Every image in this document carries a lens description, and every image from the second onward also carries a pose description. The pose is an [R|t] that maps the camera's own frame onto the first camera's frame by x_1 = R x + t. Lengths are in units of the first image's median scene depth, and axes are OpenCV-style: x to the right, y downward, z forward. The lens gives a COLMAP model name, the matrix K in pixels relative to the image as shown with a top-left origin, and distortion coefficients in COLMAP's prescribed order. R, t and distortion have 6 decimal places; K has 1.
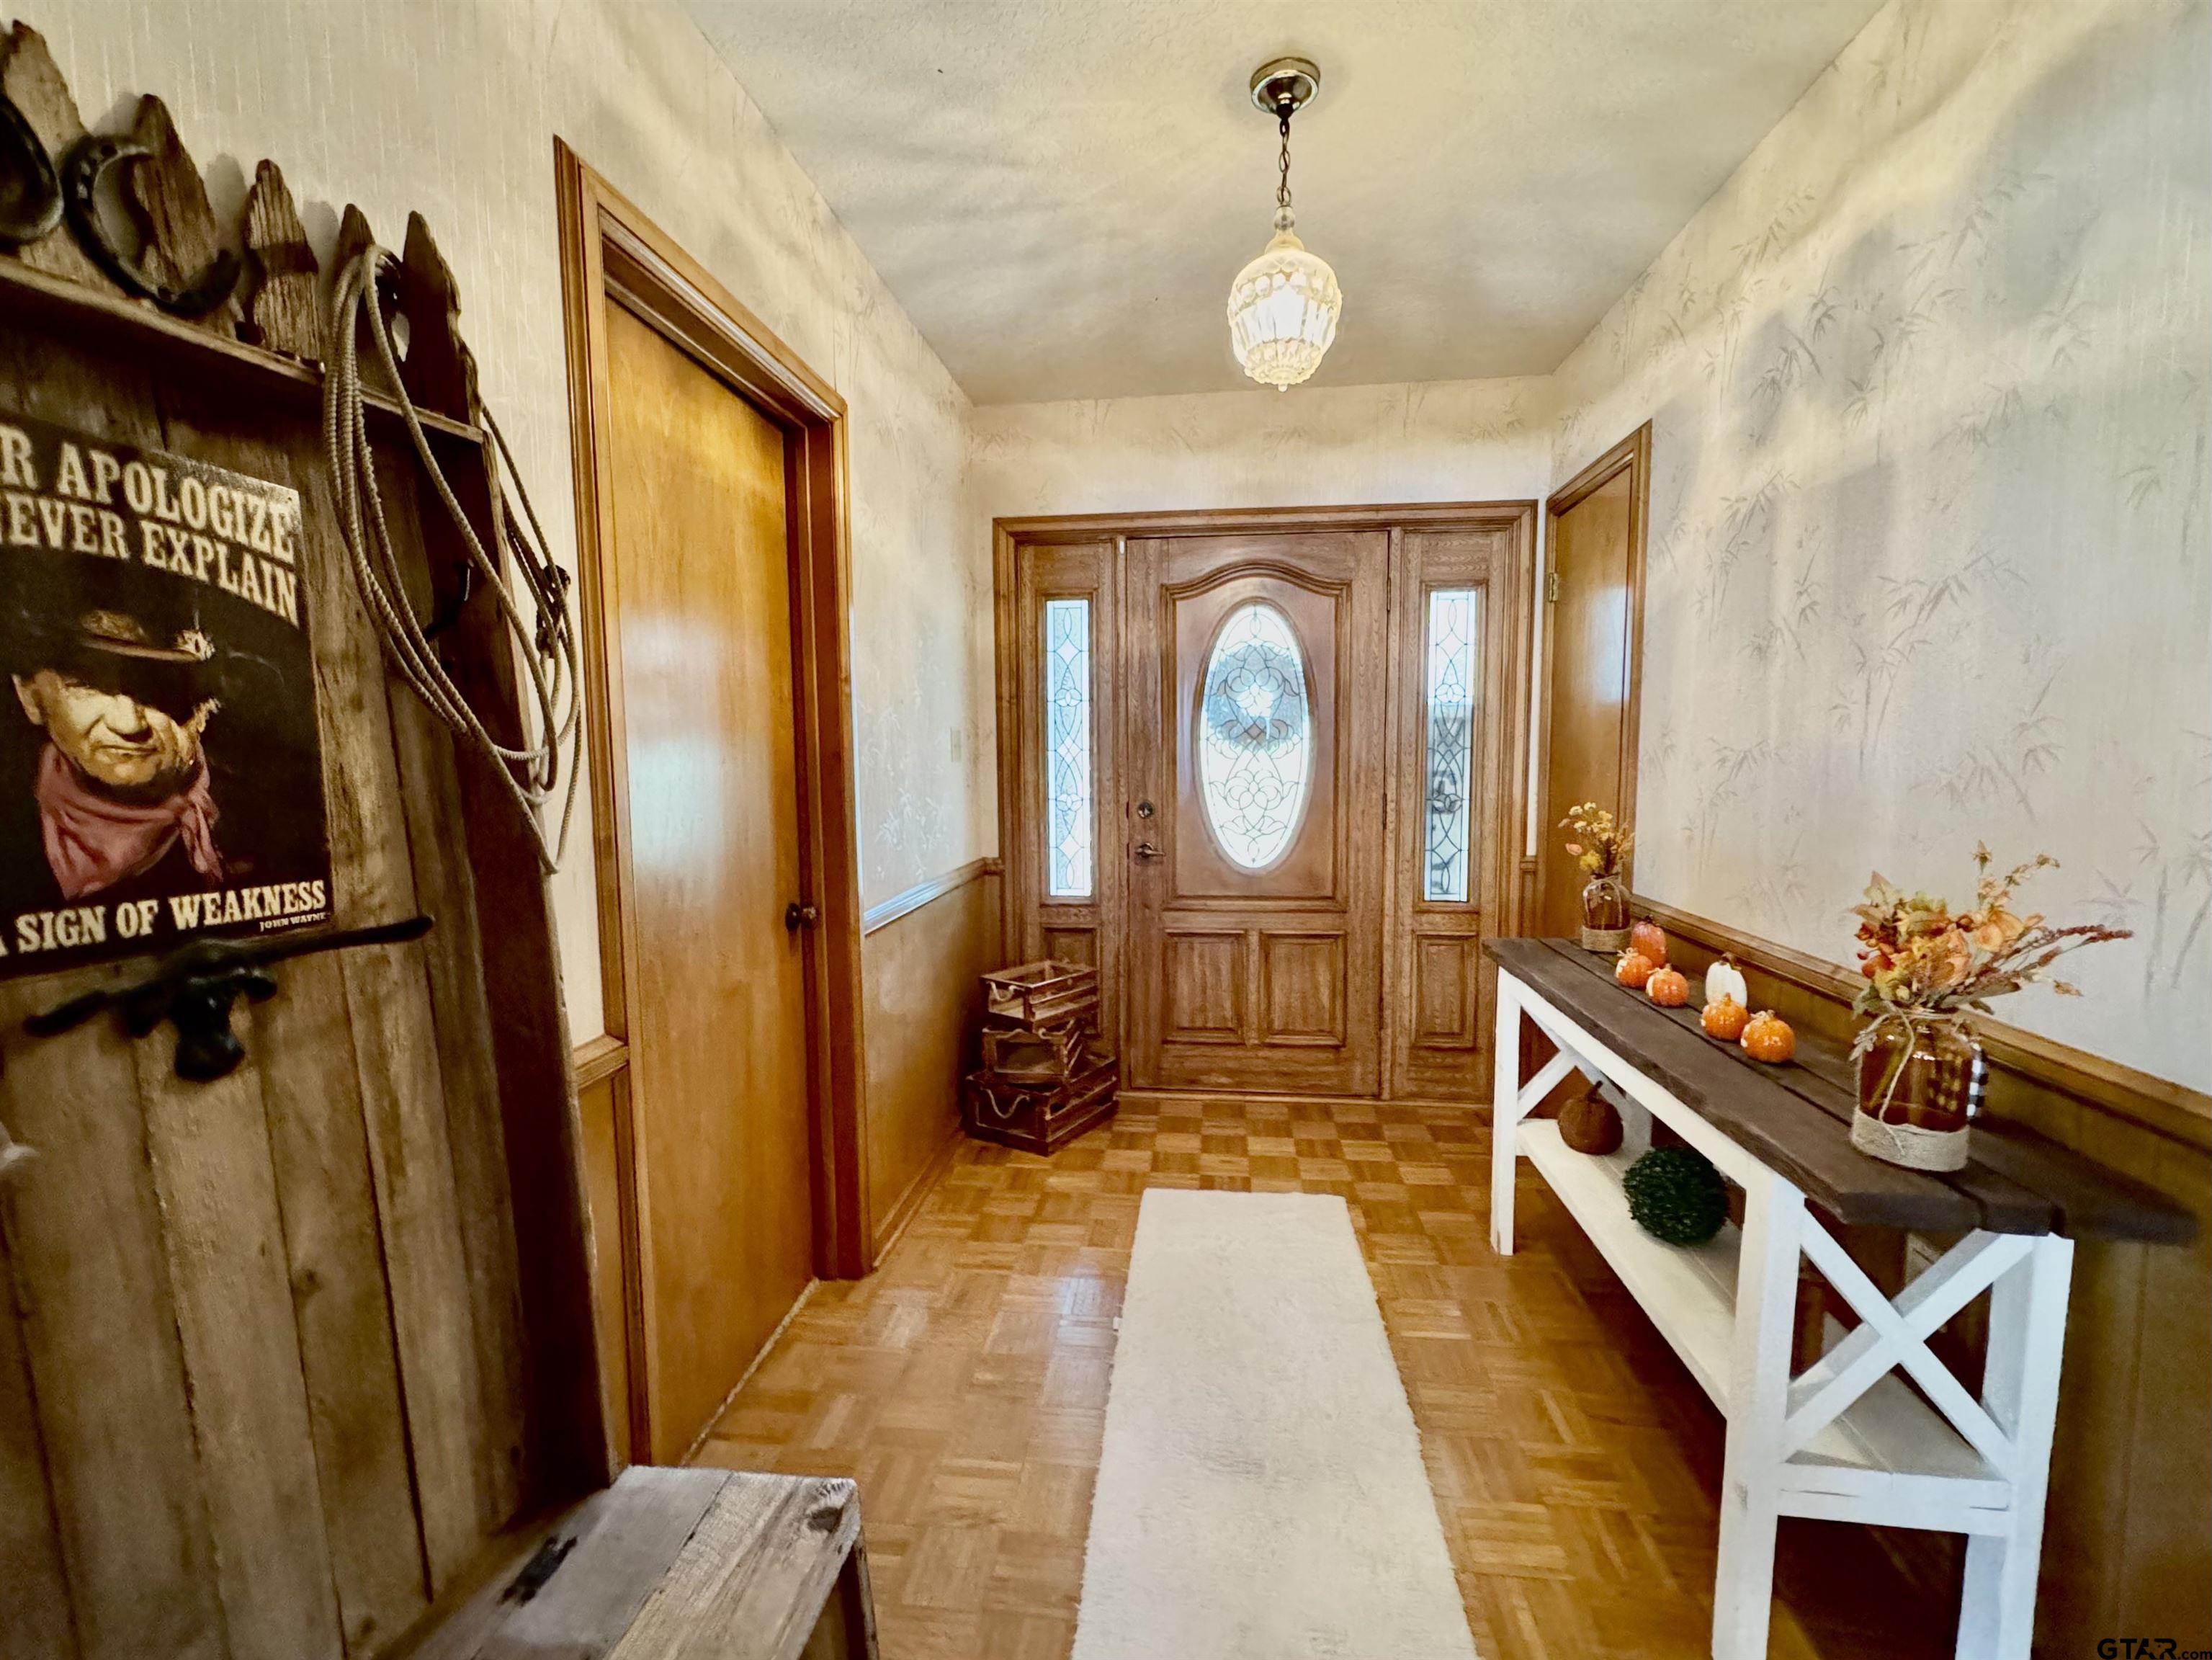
lens RADIAL K [[880.5, 0, 1117.1], [0, 880.5, 828.5], [0, 0, 1]] dist [-0.001368, 0.000512]
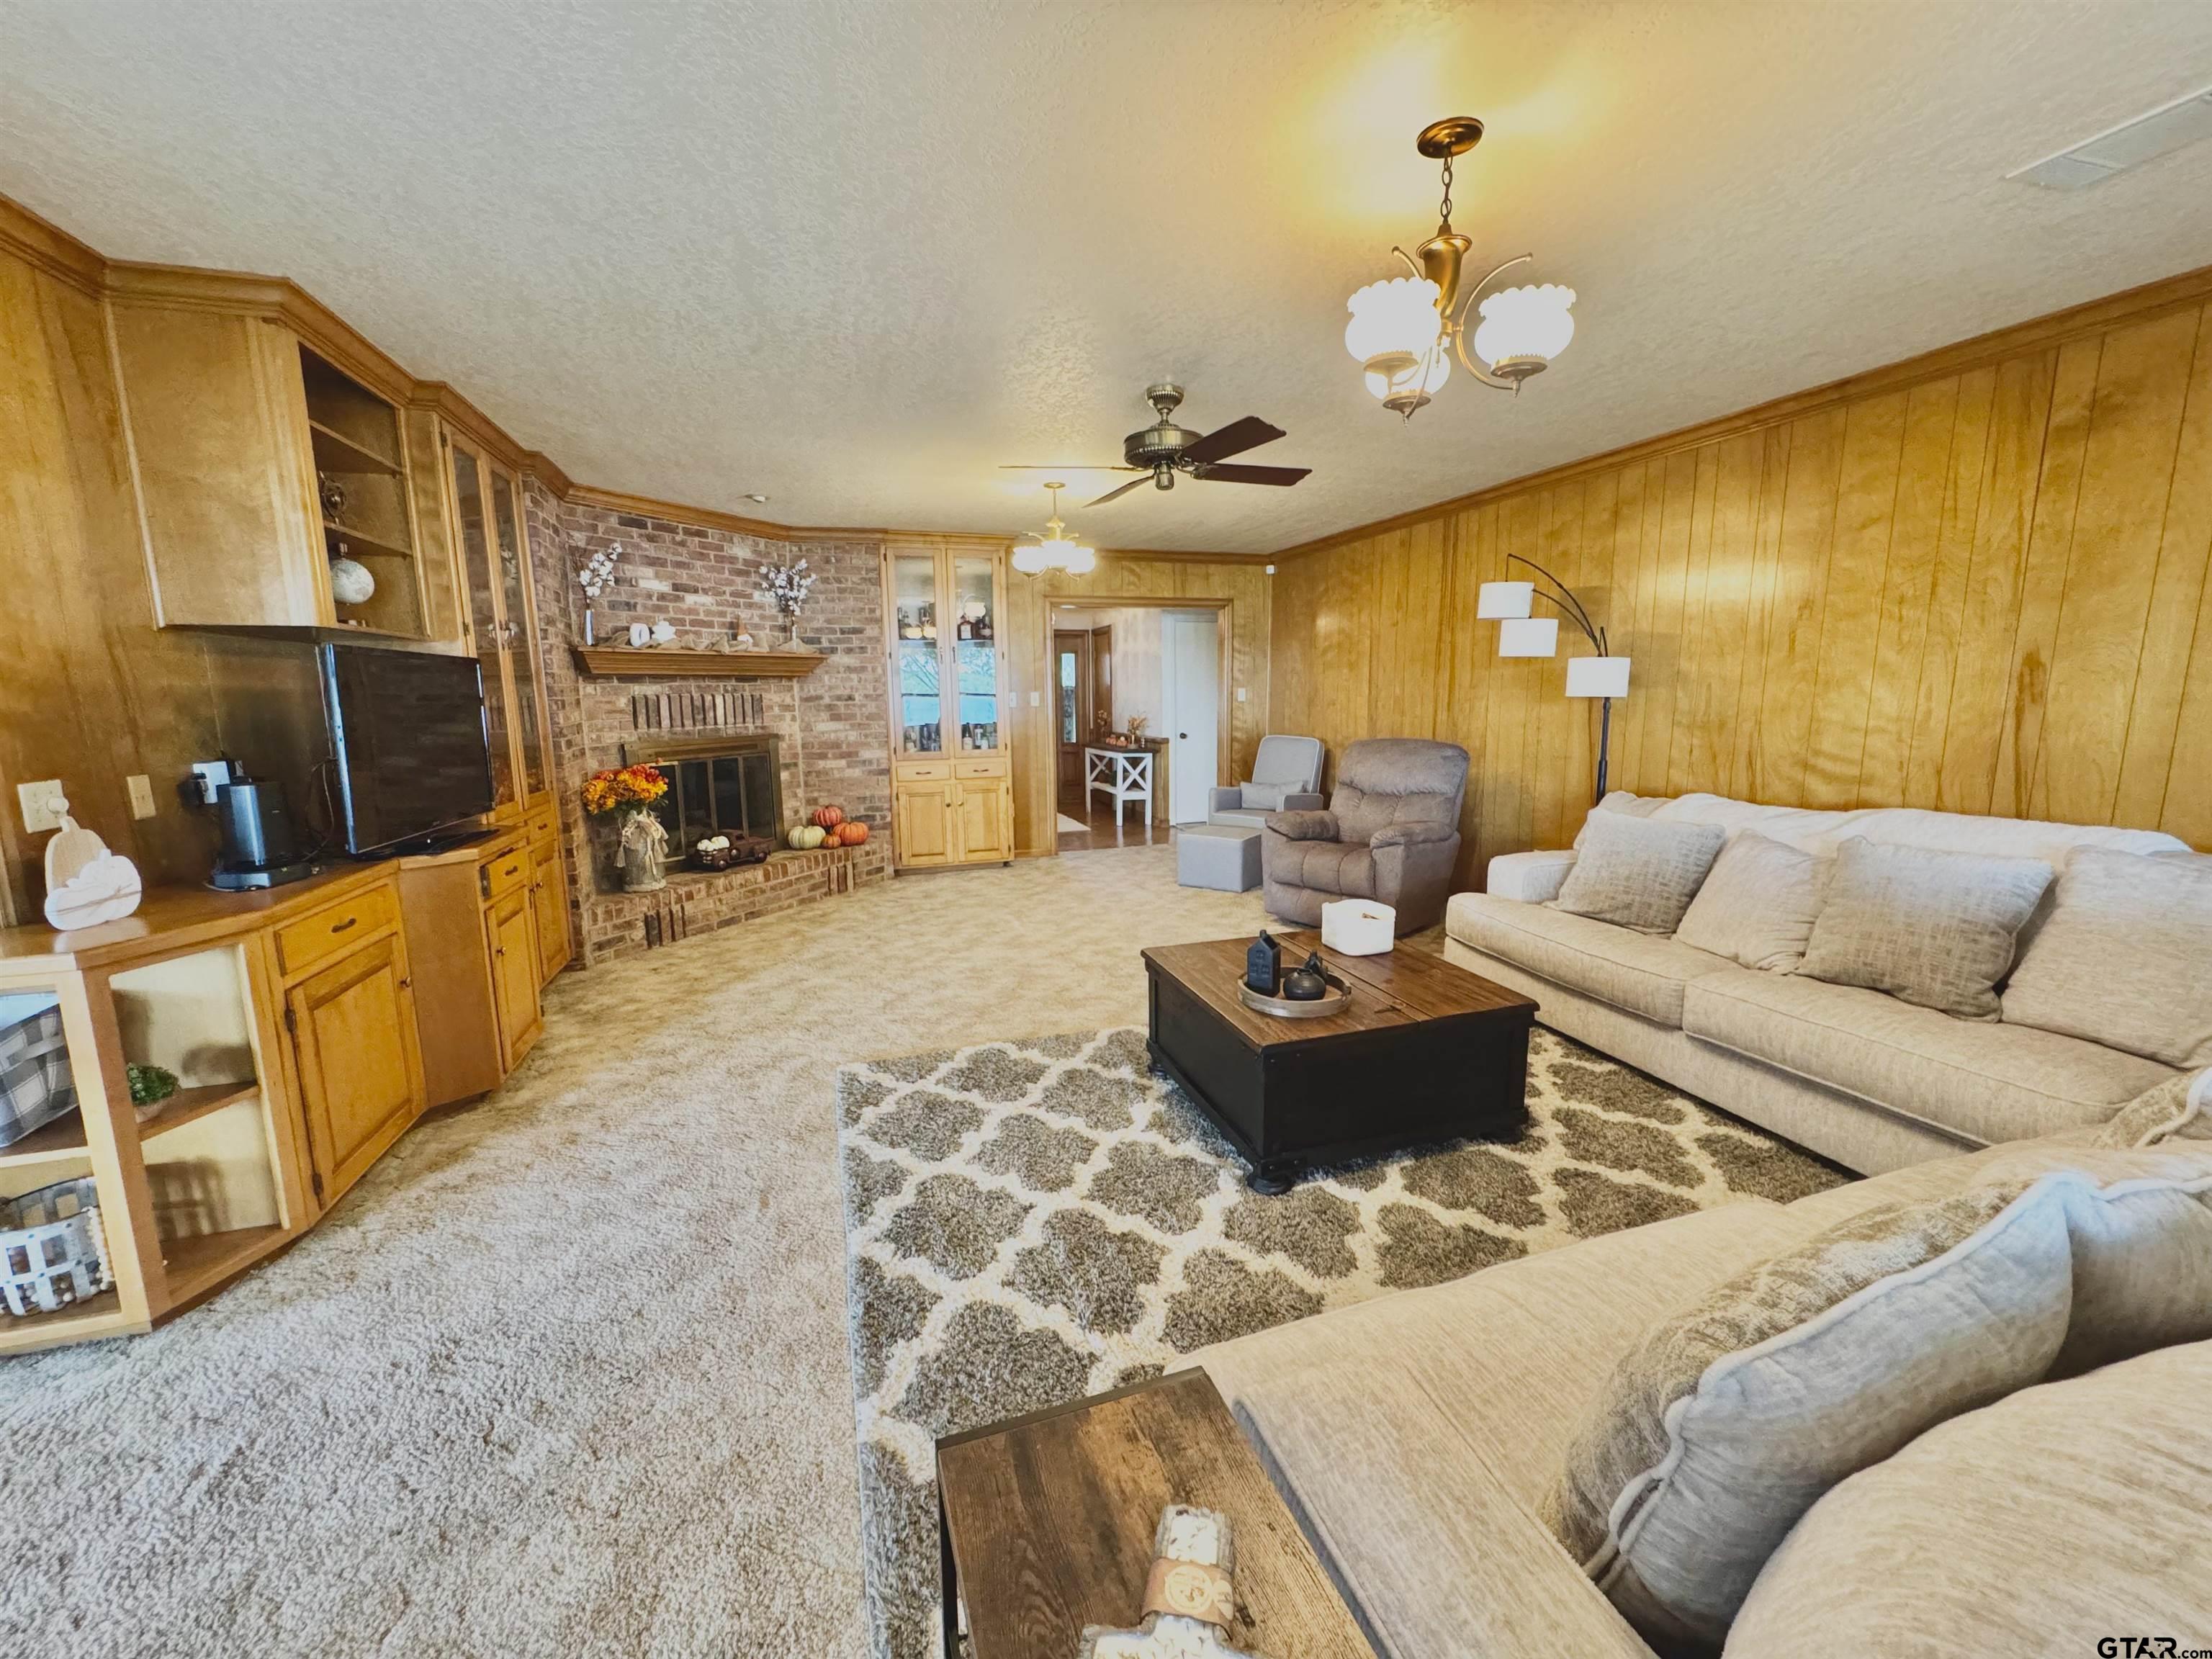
lens RADIAL K [[880.4, 0, 1102.7], [0, 880.4, 838.9], [0, 0, 1]] dist [-0.001368, 0.000512]
pose [[0.903923, -0.067120, 0.422396, -1.882709], [0.044263, 0.996987, 0.063702, 0.453601], [-0.425399, -0.038885, 0.904170, -4.147892]]
